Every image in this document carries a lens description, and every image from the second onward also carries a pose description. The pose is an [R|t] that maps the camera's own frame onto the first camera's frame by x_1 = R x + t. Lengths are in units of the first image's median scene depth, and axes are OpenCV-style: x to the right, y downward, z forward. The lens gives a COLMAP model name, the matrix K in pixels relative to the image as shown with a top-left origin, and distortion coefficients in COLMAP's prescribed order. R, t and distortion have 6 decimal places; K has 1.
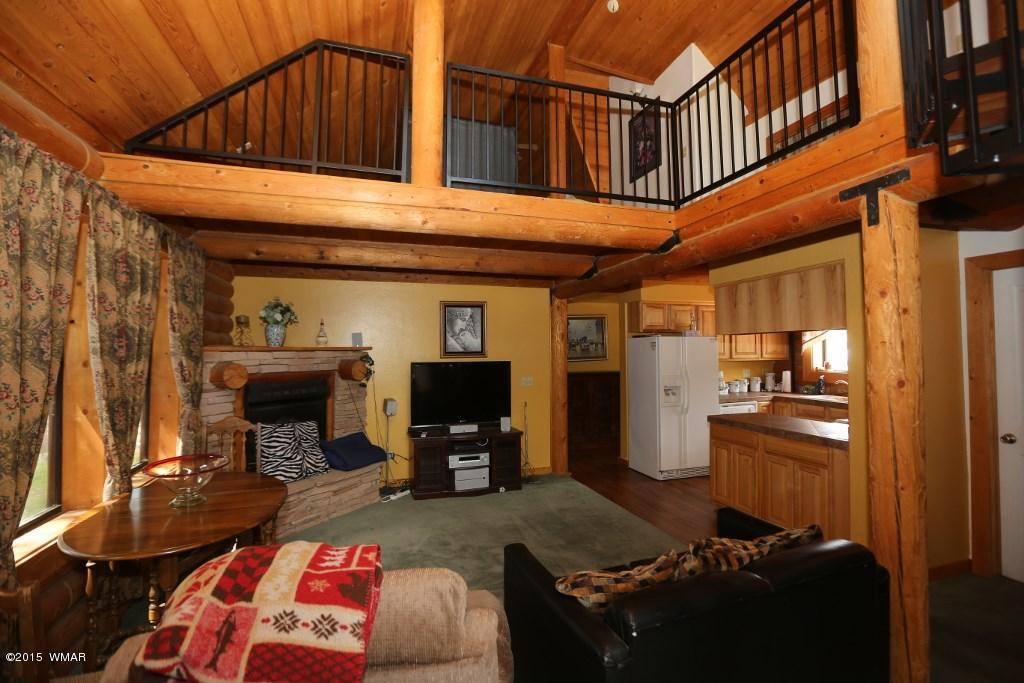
lens RADIAL K [[464.8, 0, 513.9], [0, 464.8, 334.3], [0, 0, 1]] dist [-0.024608, 0.003213]
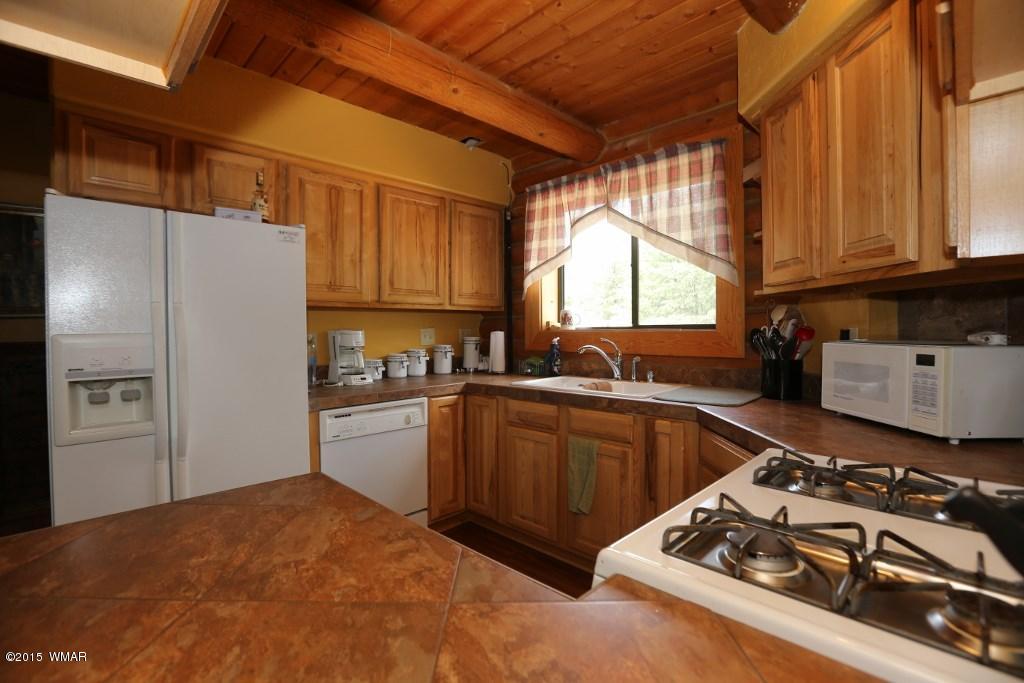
lens RADIAL K [[464.8, 0, 515.2], [0, 464.8, 335.0], [0, 0, 1]] dist [-0.024608, 0.003213]
pose [[0.883815, -0.004349, 0.467817, 0.377049], [-0.015187, 0.999163, 0.037981, 0.065312], [-0.467591, -0.040673, 0.883009, 0.549787]]
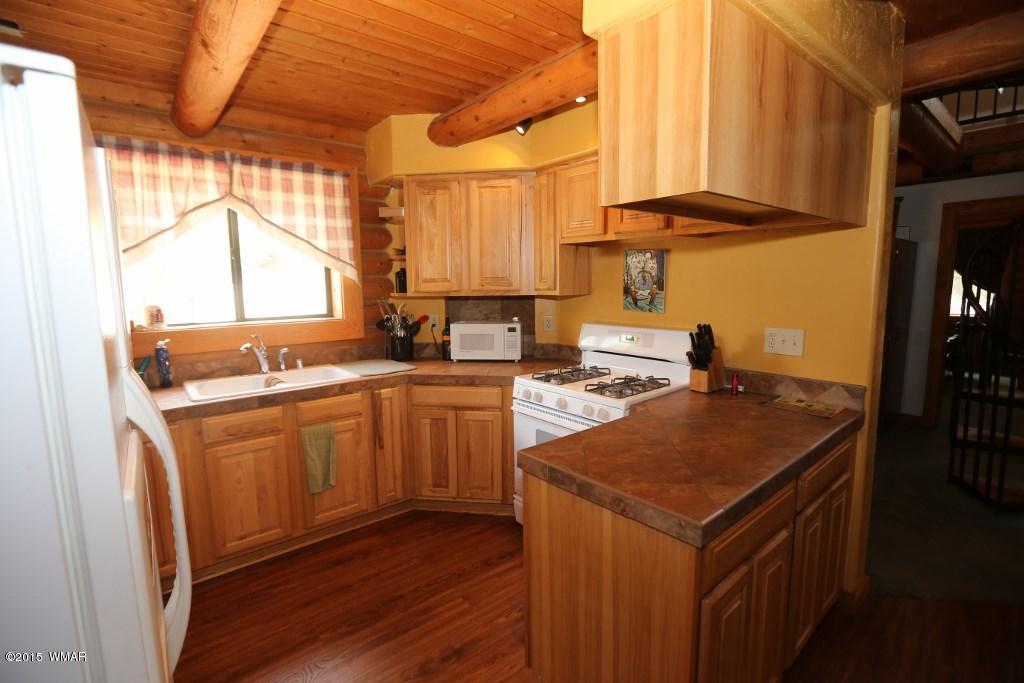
lens RADIAL K [[464.8, 0, 503.8], [0, 464.8, 336.4], [0, 0, 1]] dist [-0.024608, 0.003213]
pose [[-0.369163, -0.103193, 0.923618, 0.174497], [-0.019324, 0.994454, 0.103384, 0.037118], [-0.929164, 0.020318, -0.369110, 0.827606]]
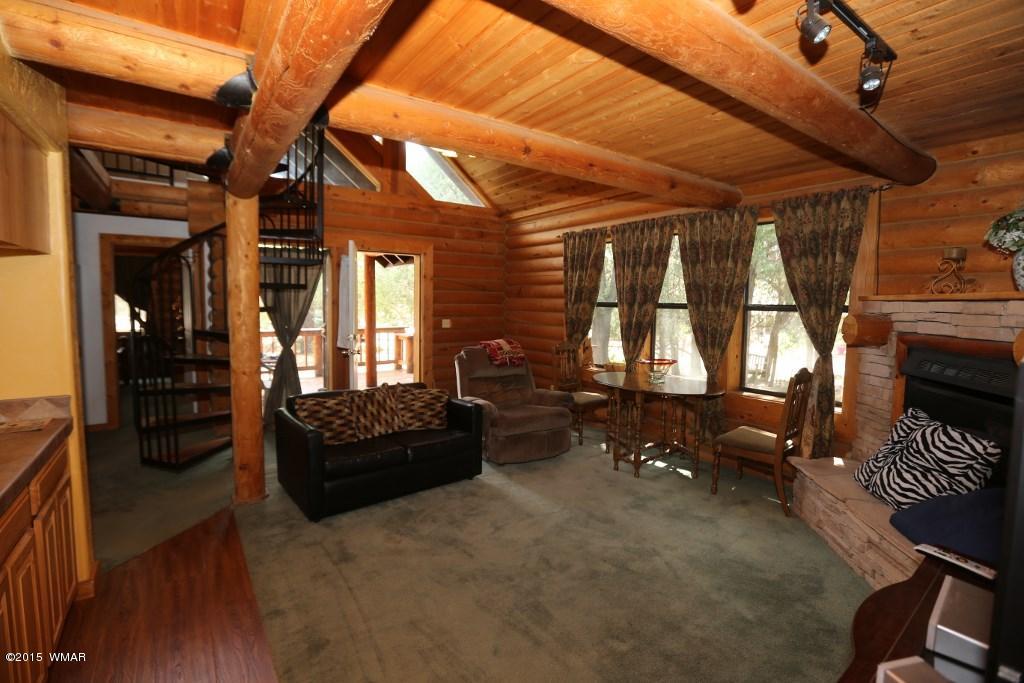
lens RADIAL K [[464.8, 0, 515.6], [0, 464.8, 331.5], [0, 0, 1]] dist [-0.024608, 0.003213]
pose [[-0.950928, 0.011927, -0.309183, 0.149802], [0.001493, 0.999422, 0.033961, 0.038119], [0.309410, 0.031833, -0.950396, 0.919197]]
